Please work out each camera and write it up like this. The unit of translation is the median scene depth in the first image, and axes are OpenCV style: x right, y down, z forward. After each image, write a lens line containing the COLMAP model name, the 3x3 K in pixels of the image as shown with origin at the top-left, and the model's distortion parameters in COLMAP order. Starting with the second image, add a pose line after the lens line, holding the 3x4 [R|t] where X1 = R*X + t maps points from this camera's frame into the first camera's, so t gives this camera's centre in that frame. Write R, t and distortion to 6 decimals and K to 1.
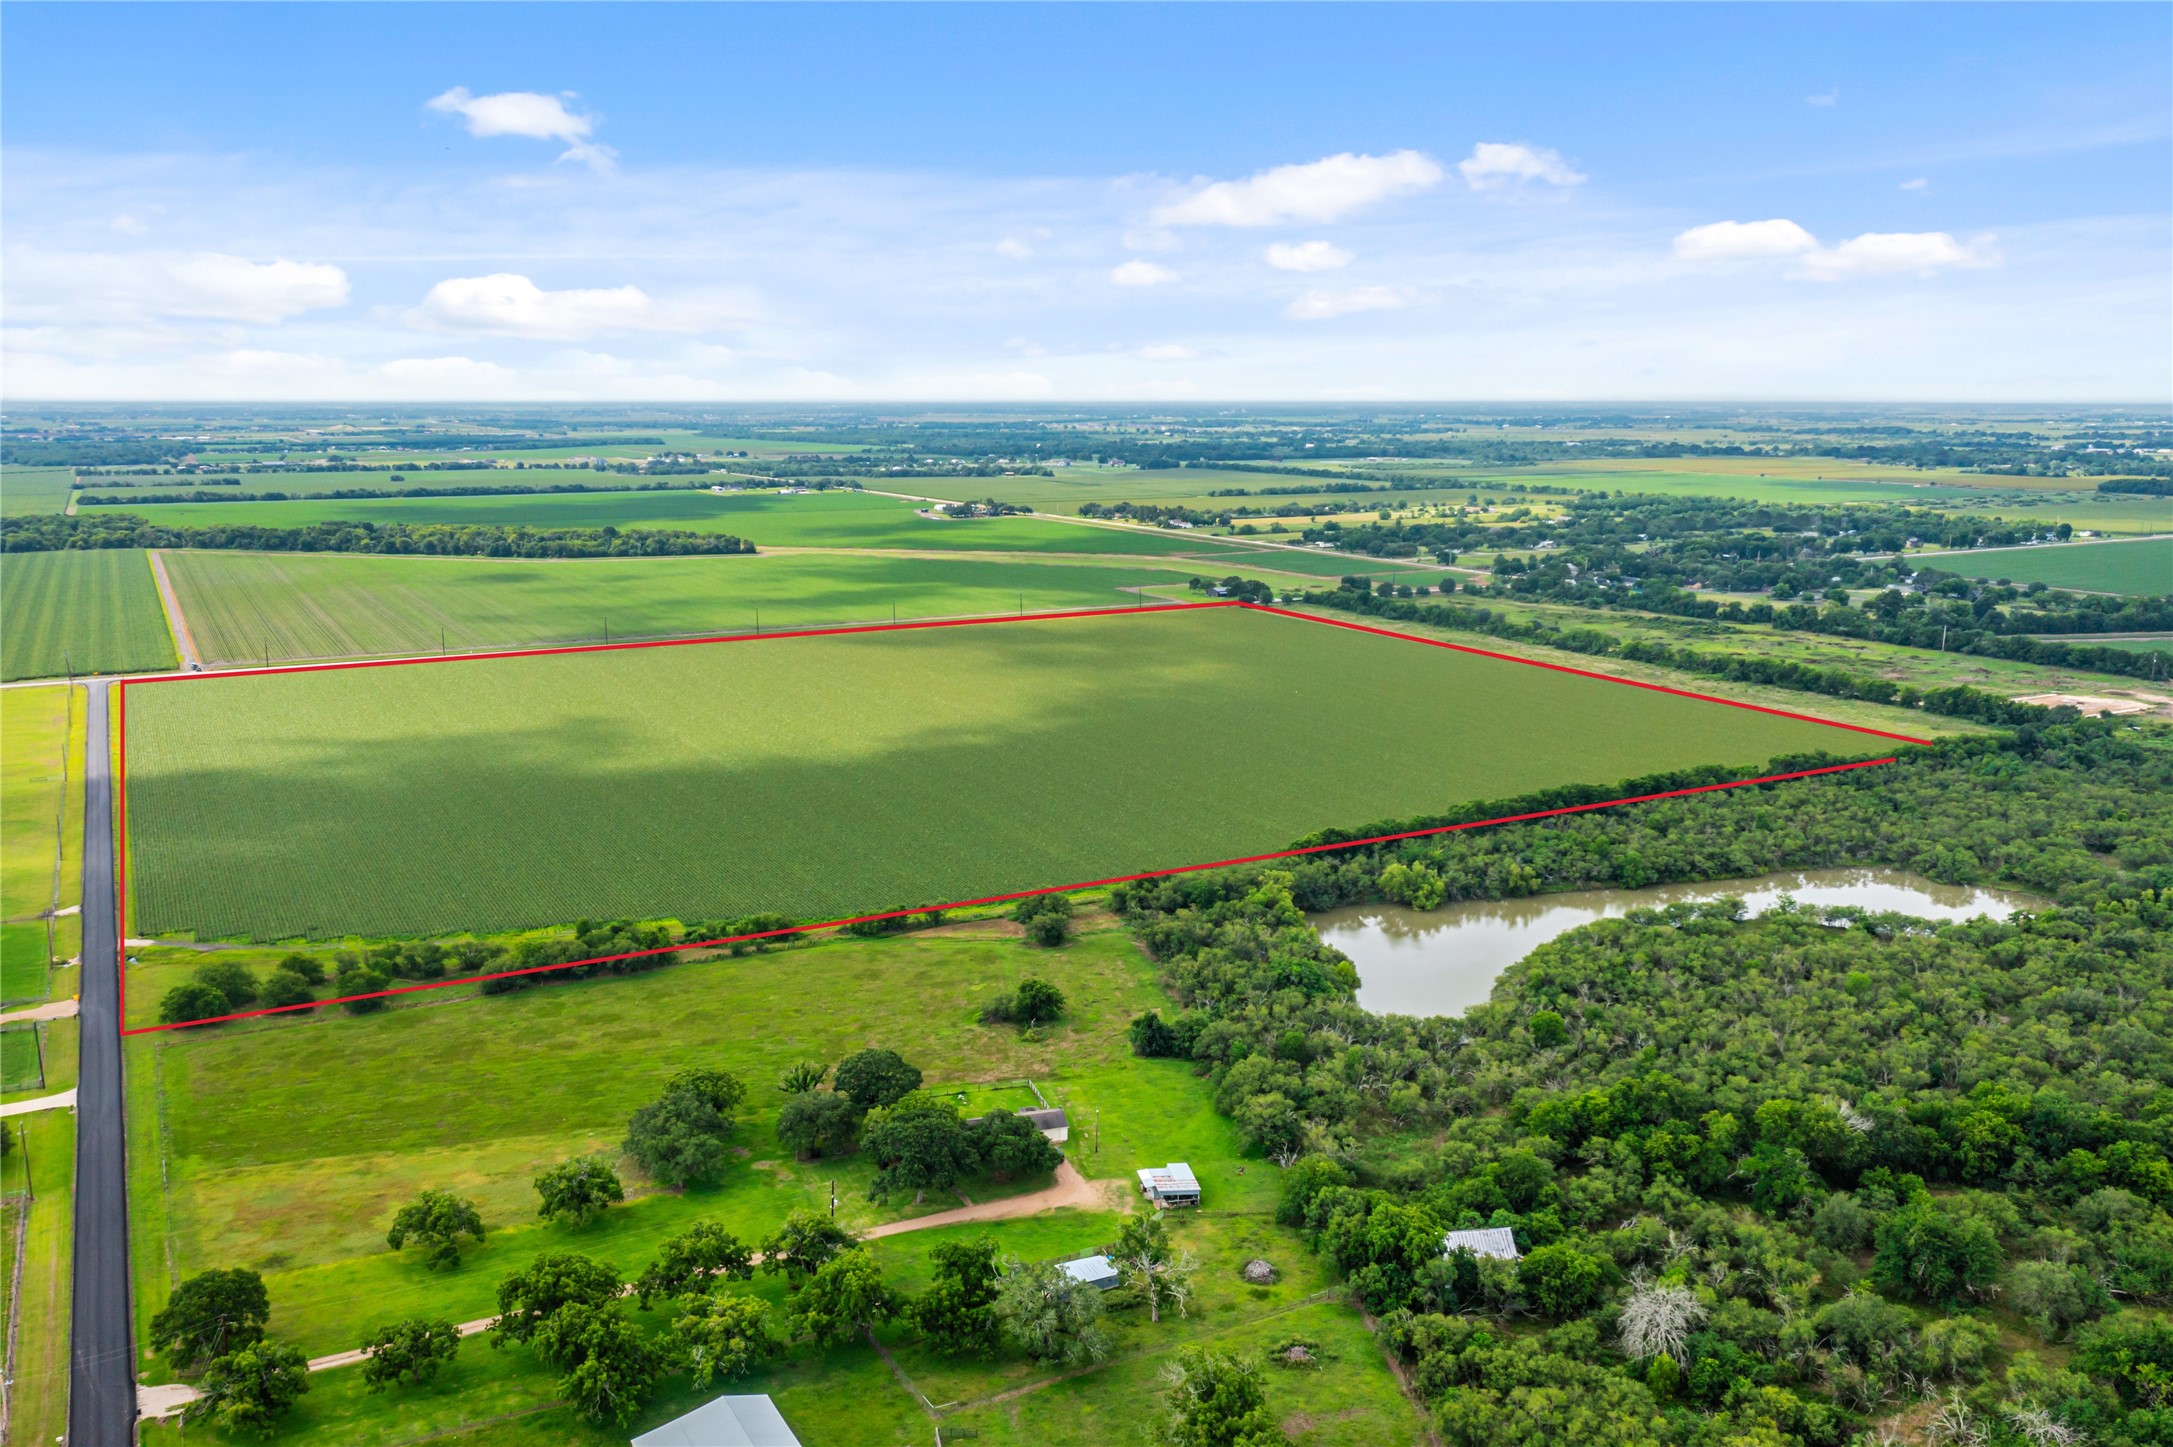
lens RADIAL K [[1735.0, 0, 1111.9], [0, 1735.0, 689.5], [0, 0, 1]] dist [-0.005400, 0.002565]
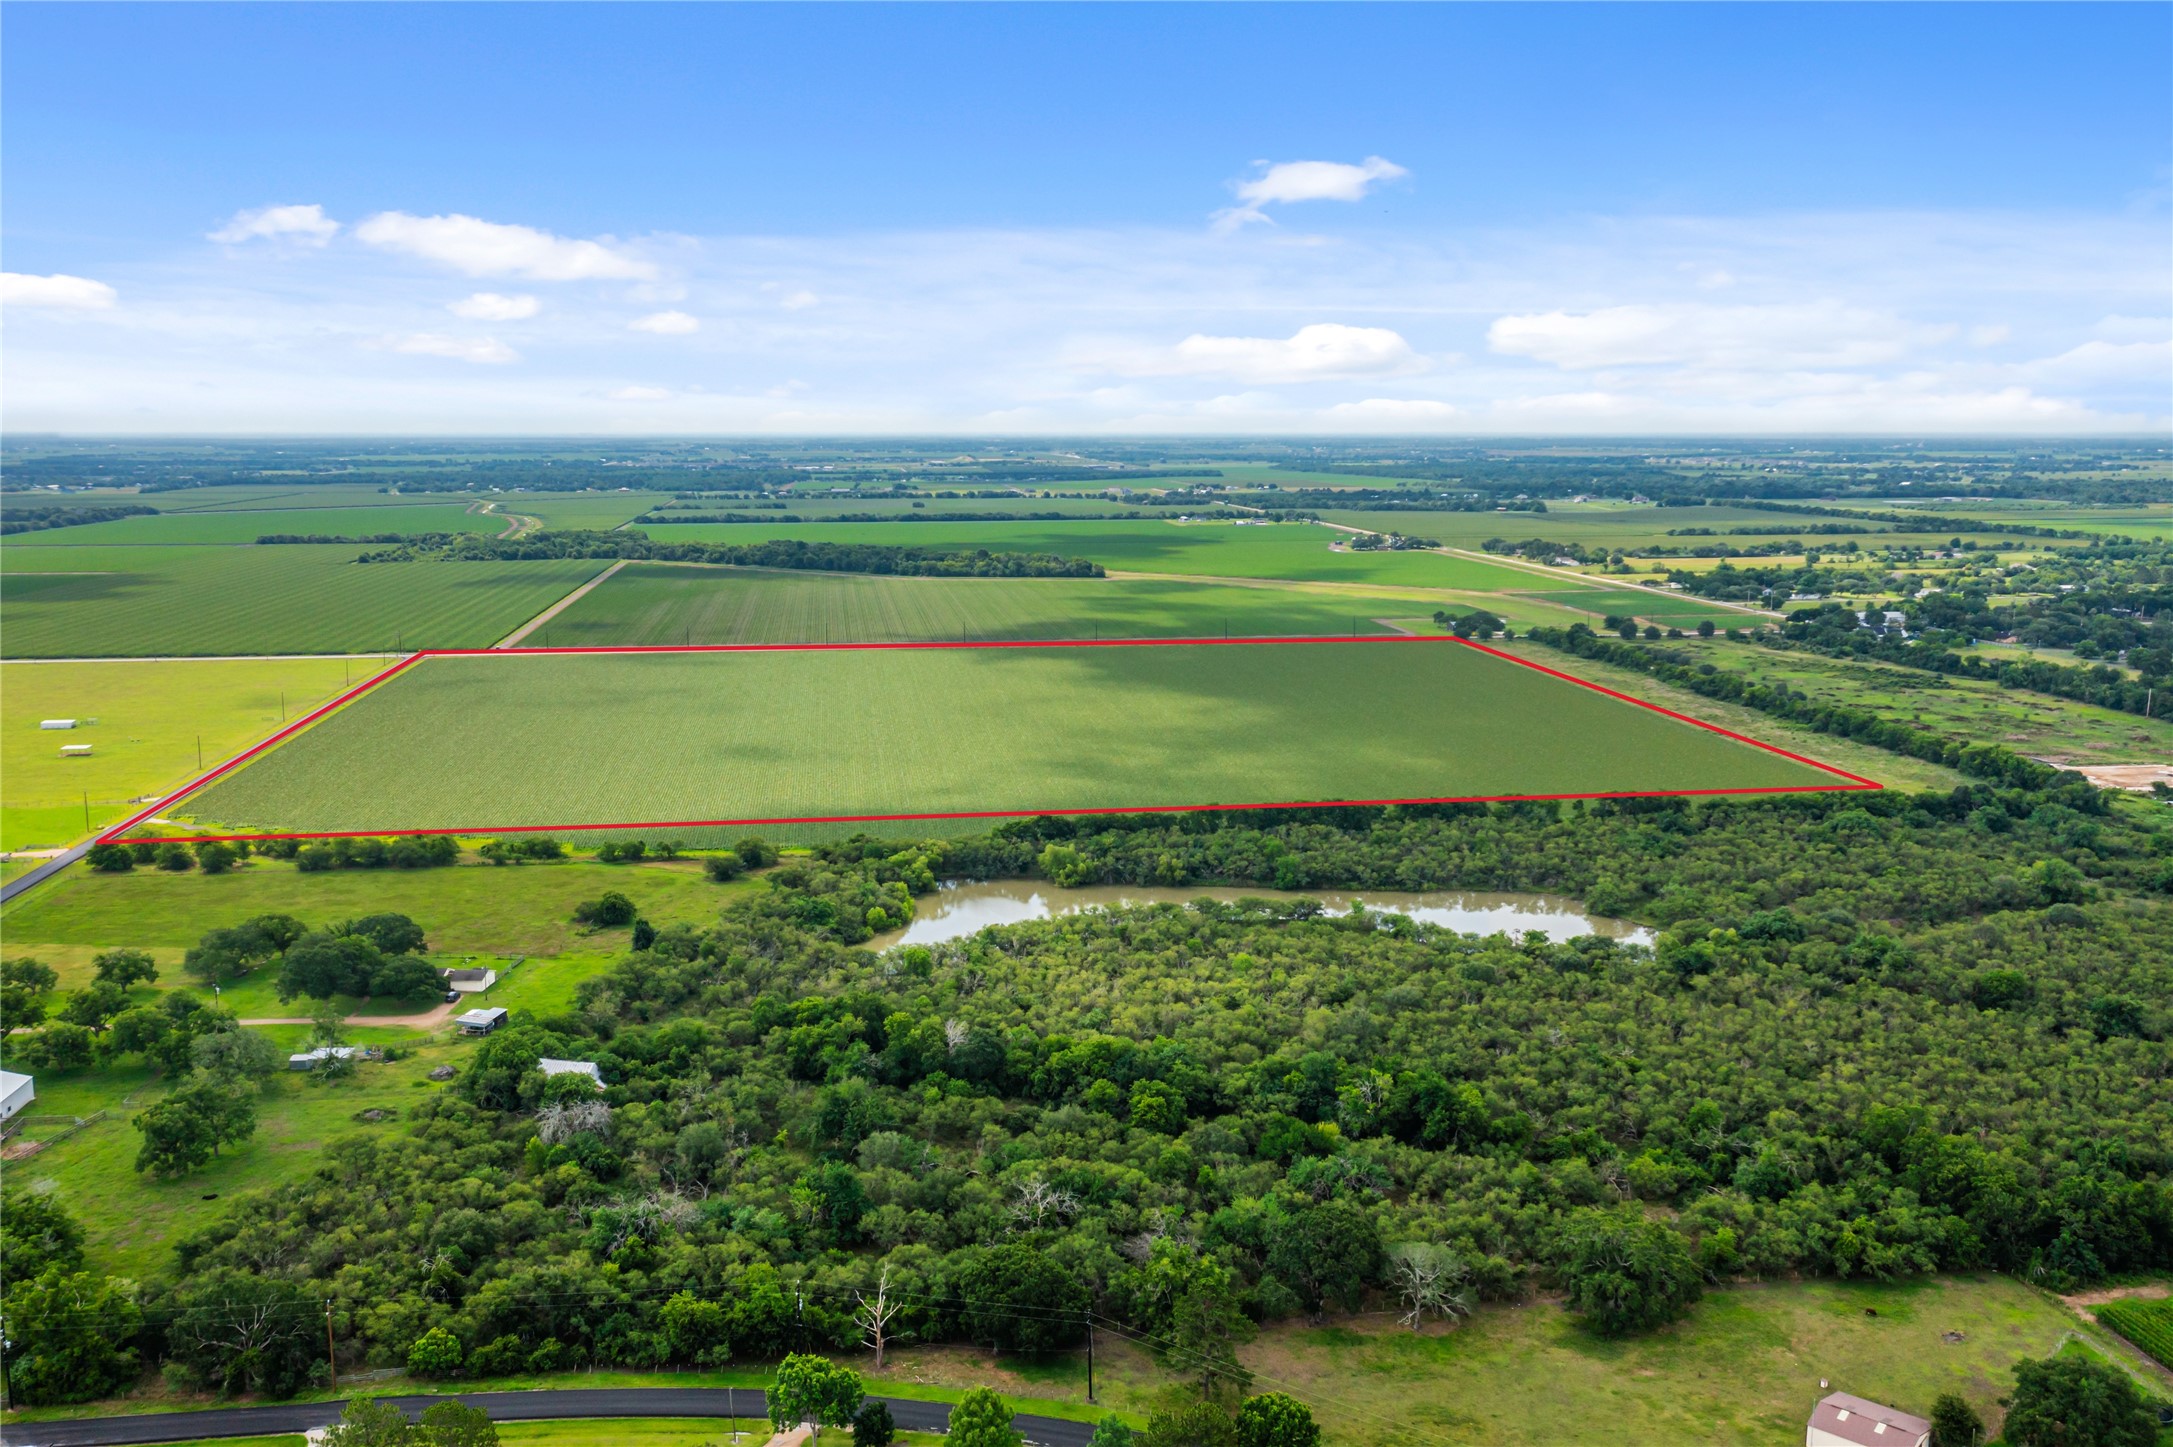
lens RADIAL K [[1803.8, 0, 1126.2], [0, 1803.8, 672.8], [0, 0, 1]] dist [-0.009049, 0.010247]
pose [[0.933011, 0.046404, -0.356845, 0.272418], [-0.058175, 0.998057, -0.022318, 0.005205], [0.355116, 0.041582, 0.933897, -0.037863]]
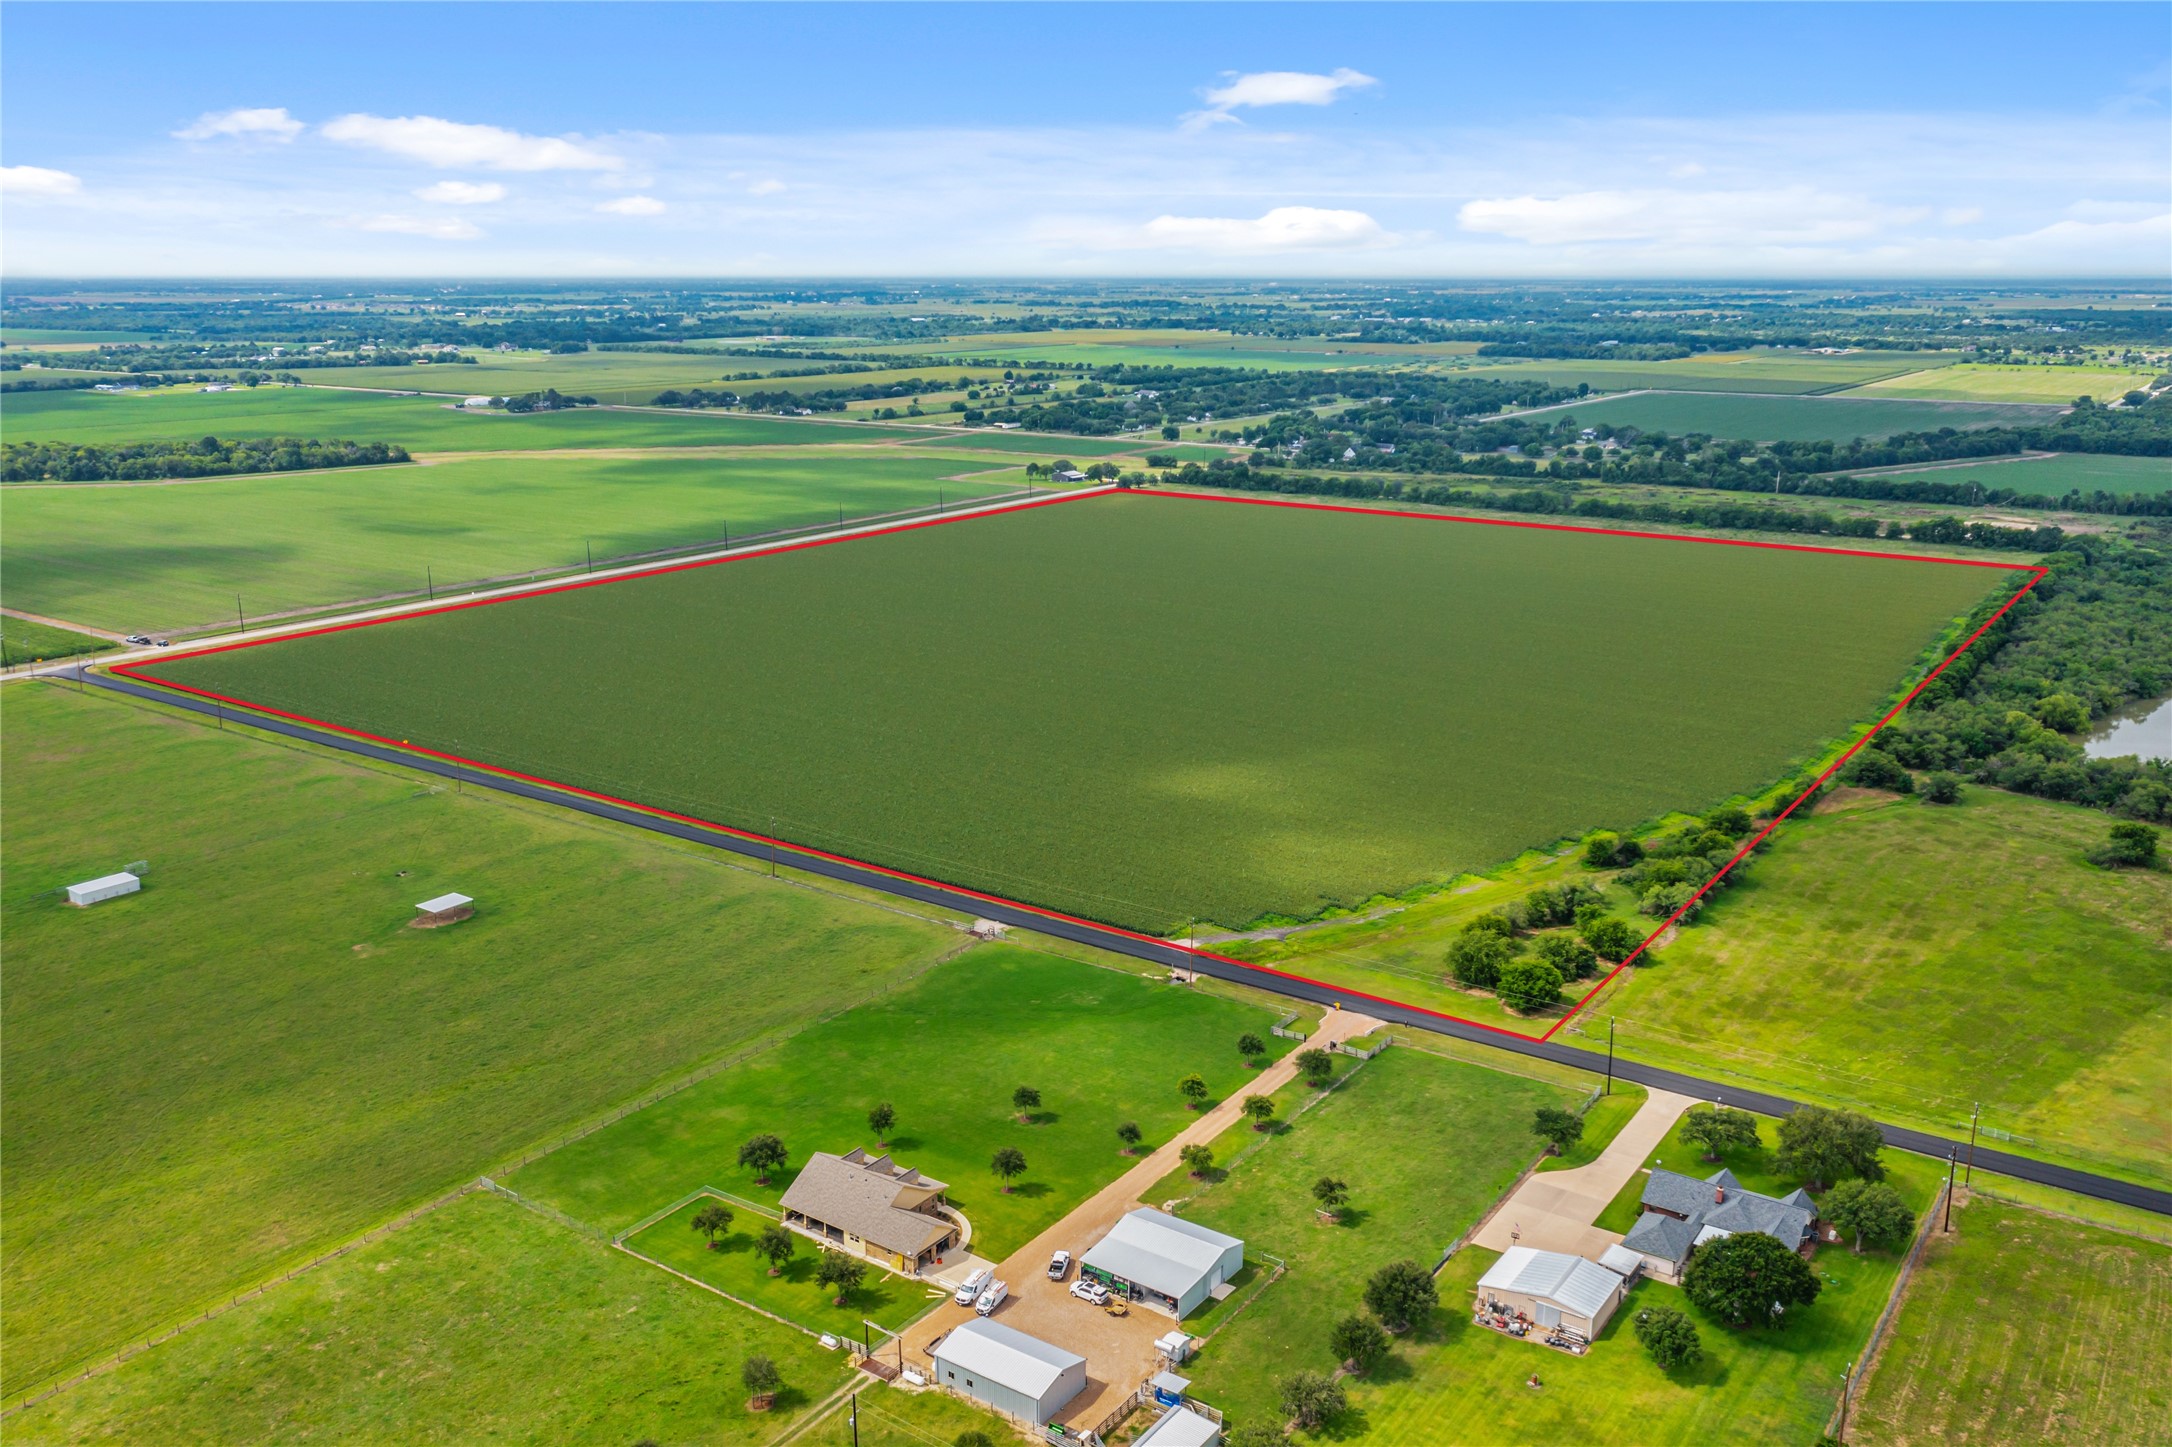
lens RADIAL K [[1757.5, 0, 1116.3], [0, 1757.5, 725.8], [0, 0, 1]] dist [-0.017156, 0.036546]
pose [[0.893974, -0.112137, 0.433861, -0.374119], [0.074598, 0.991915, 0.102662, -0.017798], [-0.441865, -0.059412, 0.895112, 0.108911]]
